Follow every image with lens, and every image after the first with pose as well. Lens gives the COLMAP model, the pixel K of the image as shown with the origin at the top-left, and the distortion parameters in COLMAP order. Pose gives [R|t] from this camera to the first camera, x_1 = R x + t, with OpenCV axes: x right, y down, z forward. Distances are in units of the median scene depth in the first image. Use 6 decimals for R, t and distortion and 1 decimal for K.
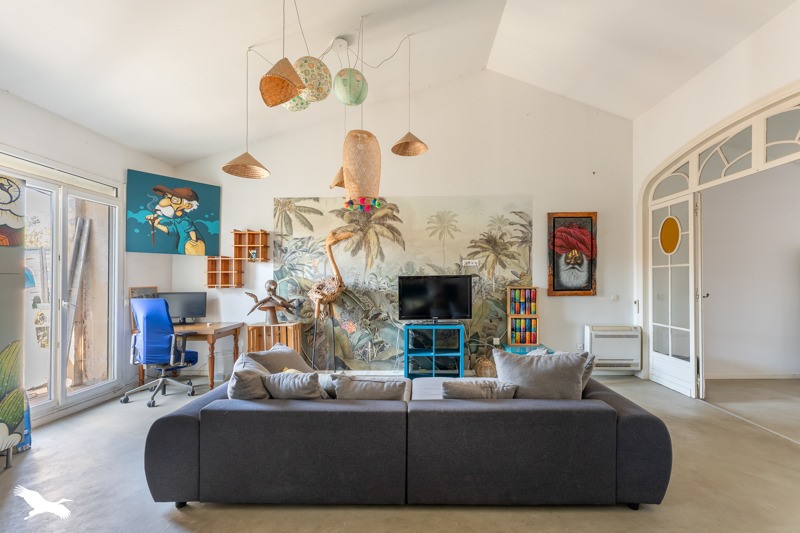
lens RADIAL K [[323.2, 0, 423.1], [0, 323.2, 284.6], [0, 0, 1]] dist [0.003087, -0.000433]
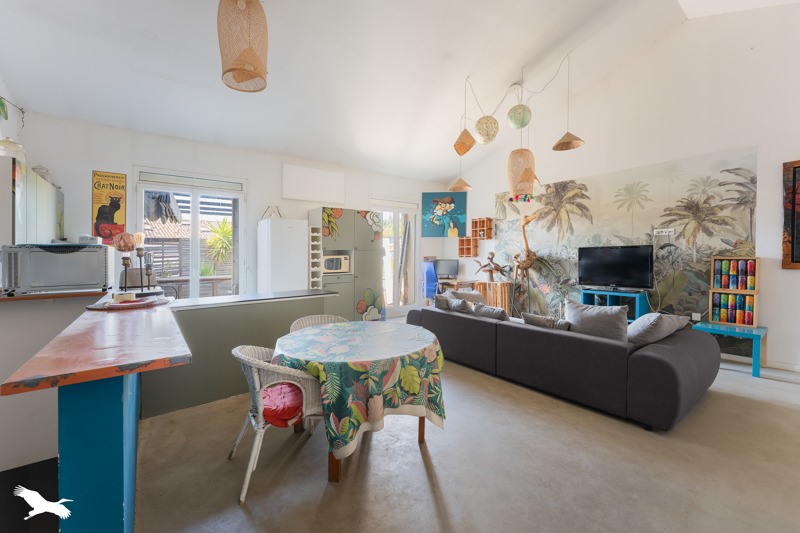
lens RADIAL K [[323.2, 0, 399.6], [0, 323.2, 261.8], [0, 0, 1]] dist [0.003087, -0.000433]
pose [[0.611915, 0.015855, -0.790764, 0.434377], [-0.005197, 0.999858, 0.016025, 0.010072], [0.790906, -0.005696, 0.611911, -0.217732]]
